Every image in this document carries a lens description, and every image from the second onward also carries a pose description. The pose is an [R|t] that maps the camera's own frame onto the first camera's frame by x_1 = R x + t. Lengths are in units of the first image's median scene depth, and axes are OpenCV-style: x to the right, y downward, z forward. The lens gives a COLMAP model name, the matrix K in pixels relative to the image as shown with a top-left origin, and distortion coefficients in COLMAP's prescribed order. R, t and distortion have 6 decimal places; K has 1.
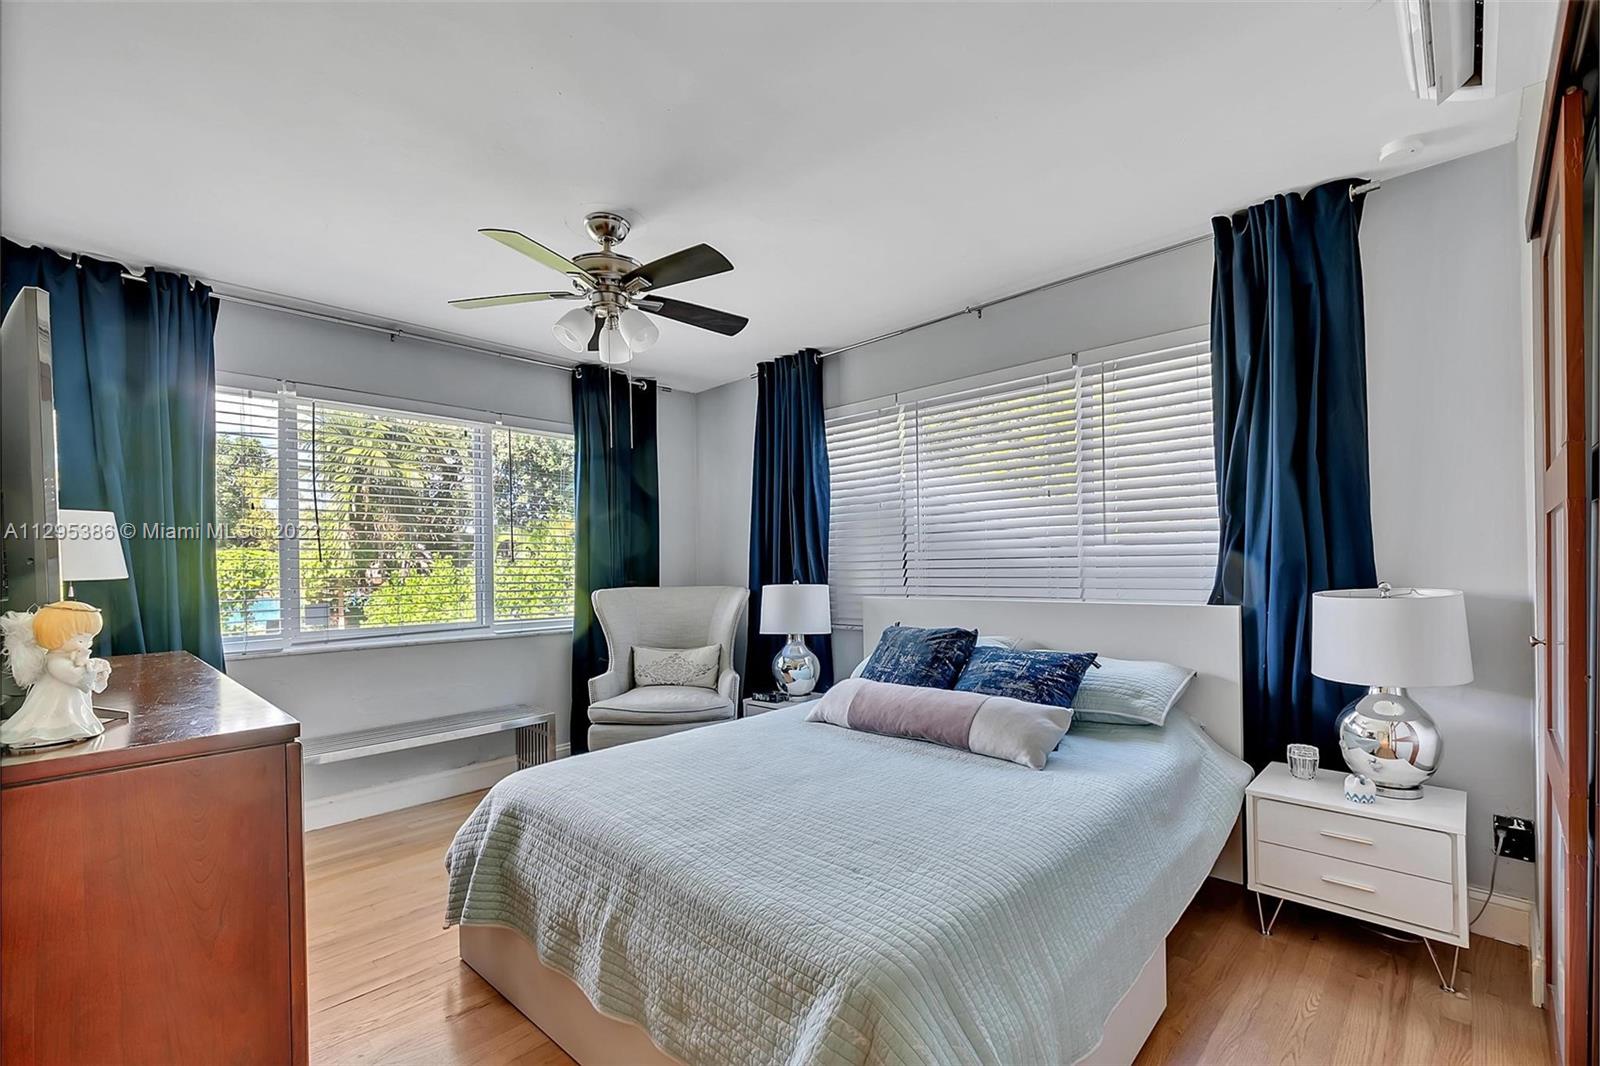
lens RADIAL K [[709.2, 0, 790.9], [0, 709.2, 574.1], [0, 0, 1]] dist [0.000838, -0.000489]
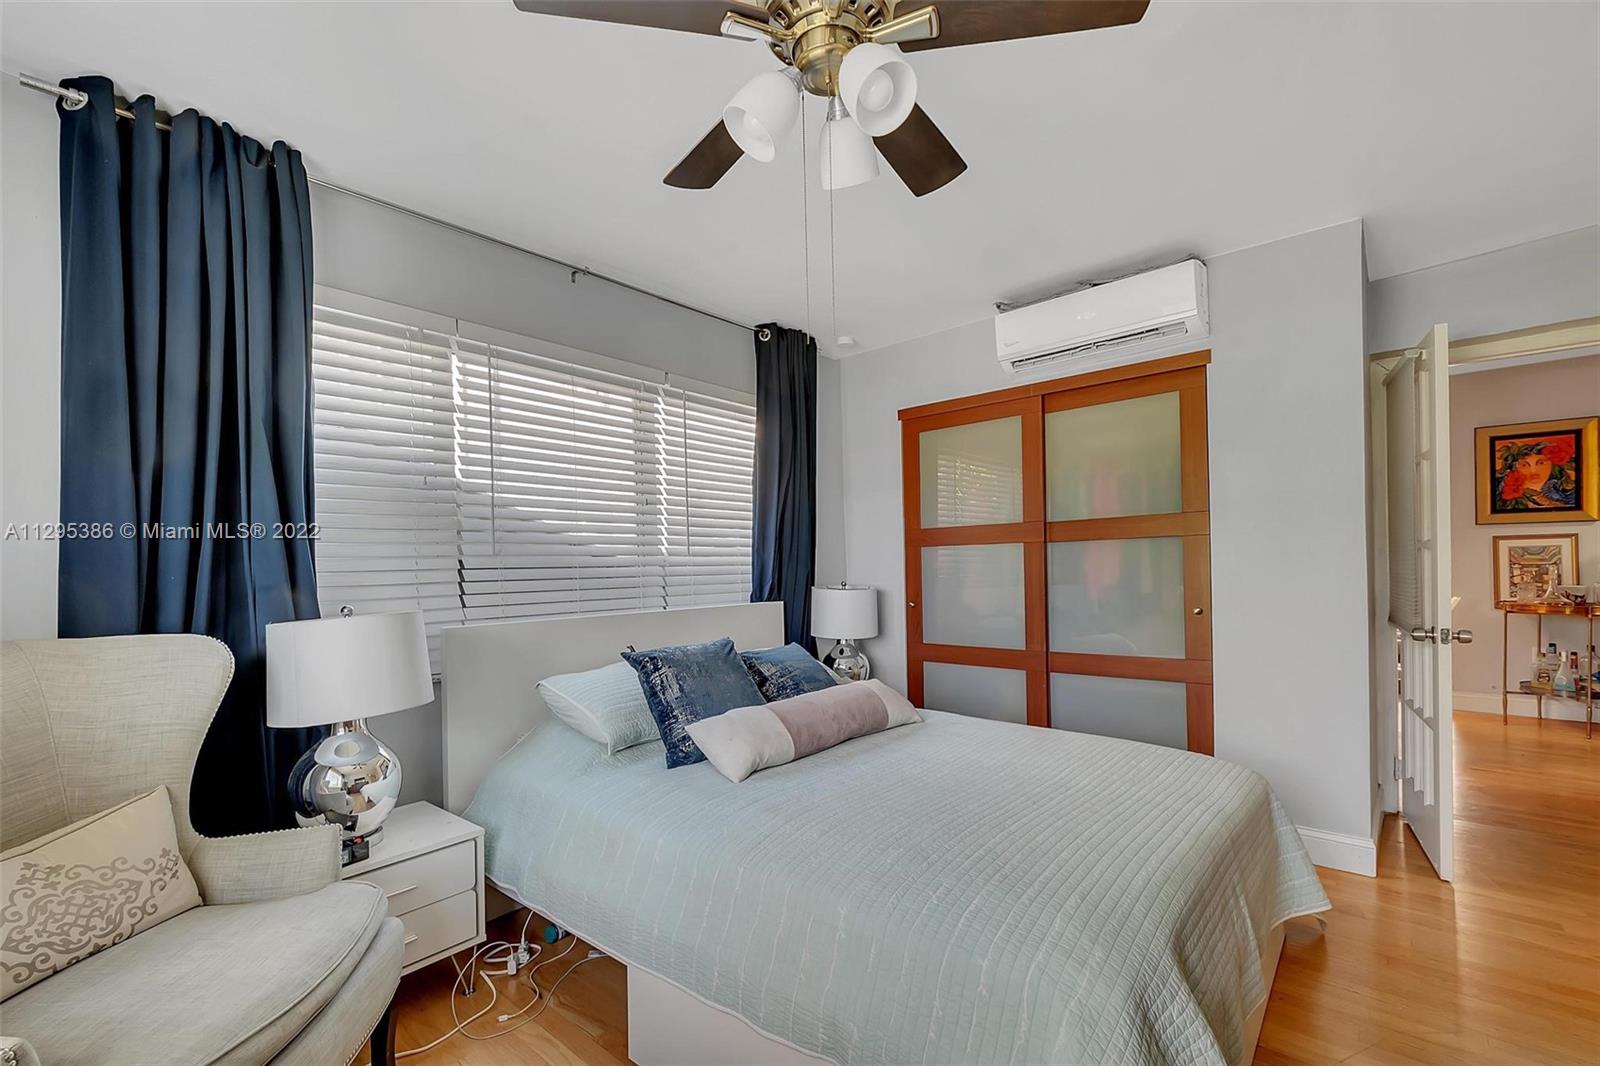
lens RADIAL K [[709.2, 0, 790.9], [0, 709.2, 574.1], [0, 0, 1]] dist [0.000838, -0.000489]
pose [[-0.069266, 0.015632, 0.997476, -0.524348], [0.037504, 0.999211, -0.013055, 0.004581], [-0.996893, 0.036505, -0.069797, 0.732615]]
